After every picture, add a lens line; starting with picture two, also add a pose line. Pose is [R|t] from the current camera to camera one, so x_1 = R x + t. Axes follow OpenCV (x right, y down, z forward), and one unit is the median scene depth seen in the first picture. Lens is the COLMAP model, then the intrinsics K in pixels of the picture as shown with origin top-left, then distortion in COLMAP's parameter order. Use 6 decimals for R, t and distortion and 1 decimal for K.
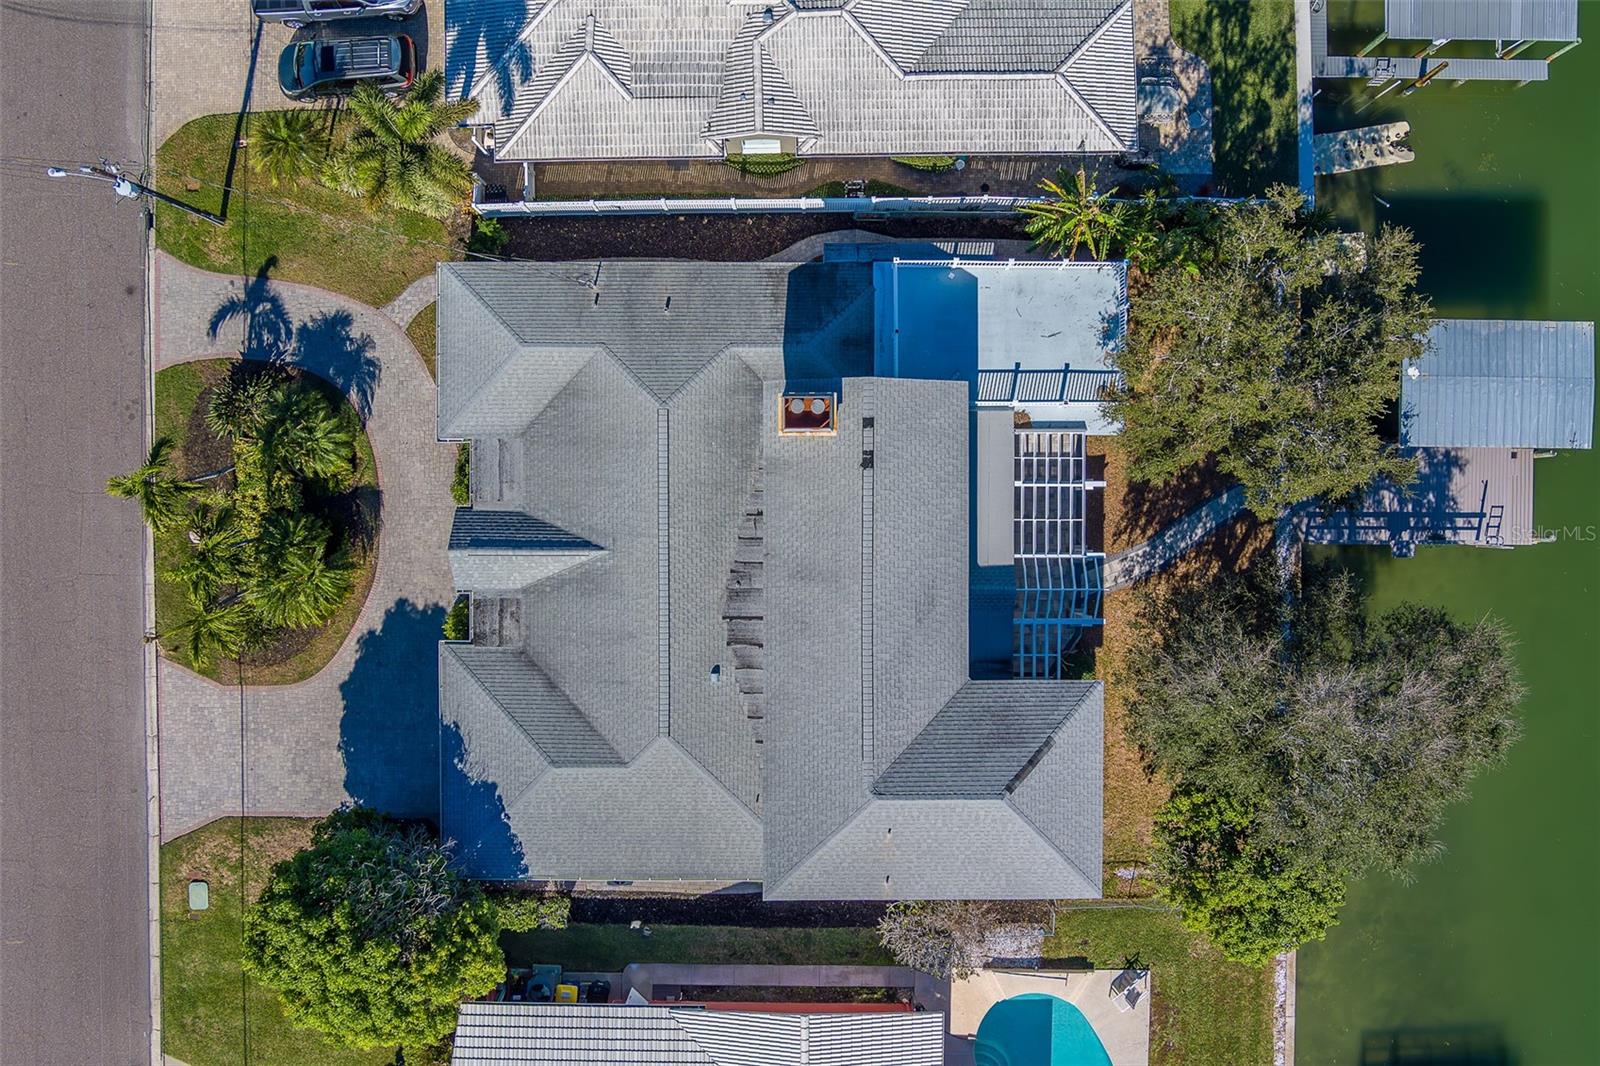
lens RADIAL K [[1307.6, 0, 801.9], [0, 1307.6, 523.8], [0, 0, 1]] dist [-0.056077, 0.008006]
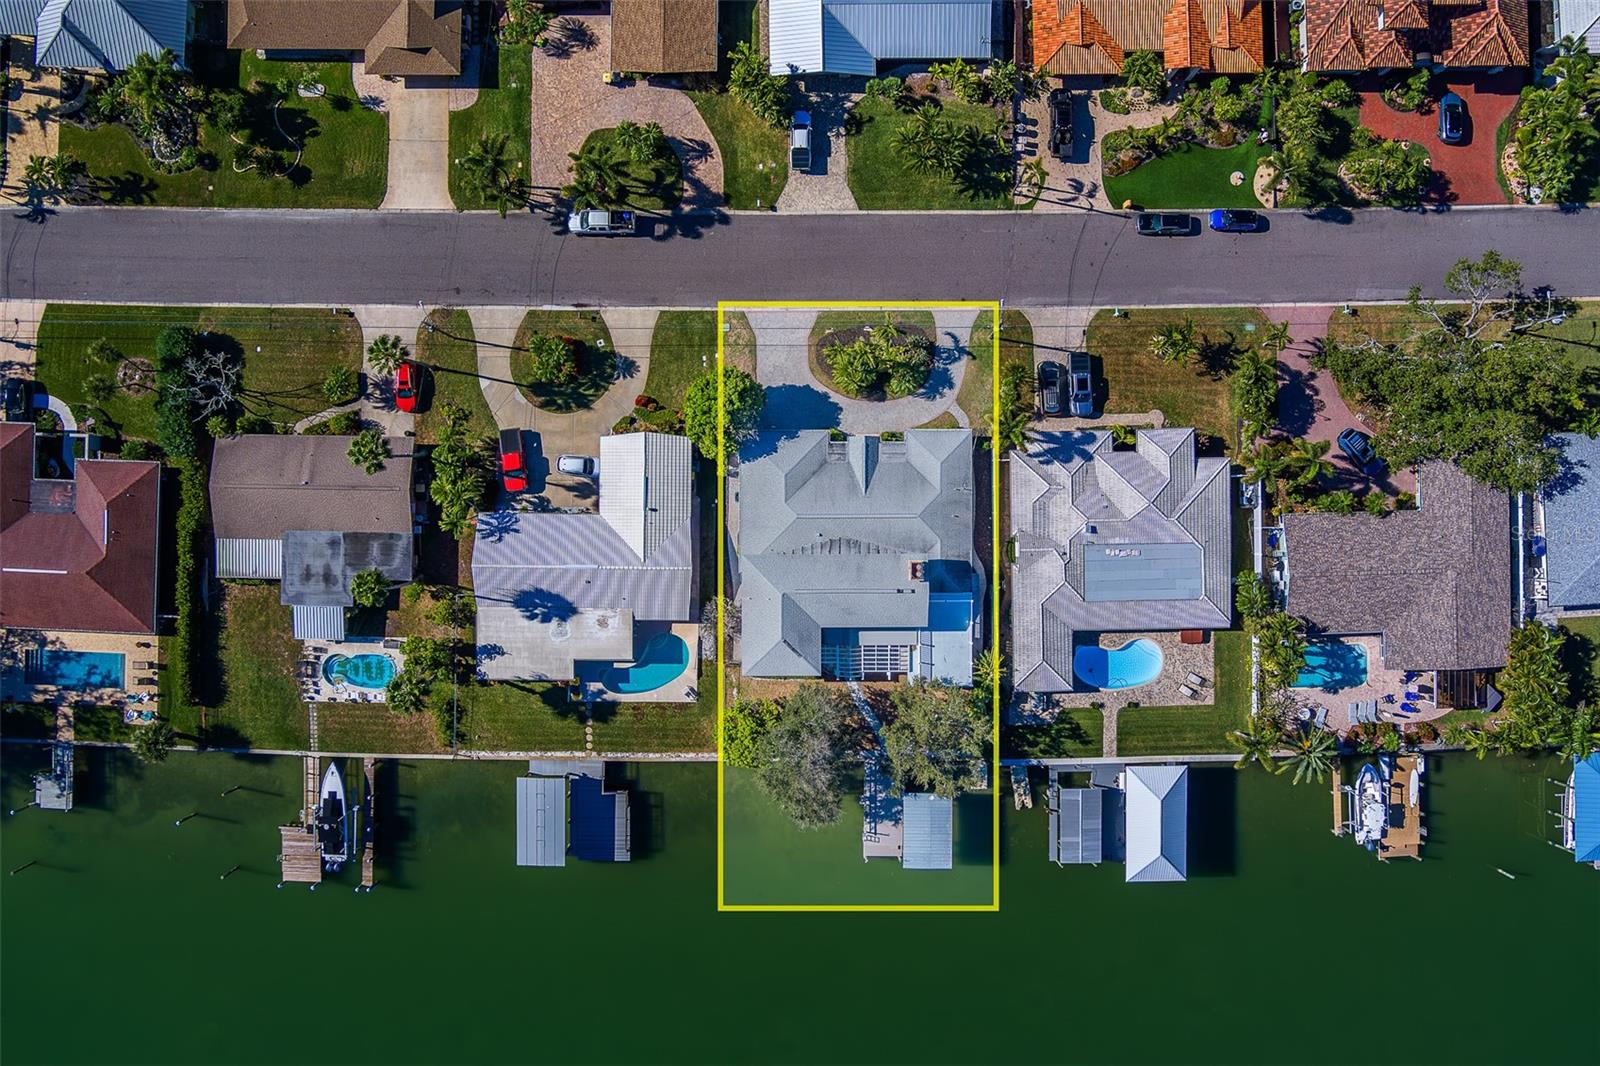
lens RADIAL K [[1307.6, 0, 794.3], [0, 1307.6, 533.2], [0, 0, 1]] dist [-0.056077, 0.008006]
pose [[0.004383, 0.999762, 0.021352, -0.119782], [-0.999958, 0.004554, -0.007926, 0.176639], [-0.008021, -0.021316, 0.999741, -1.598371]]
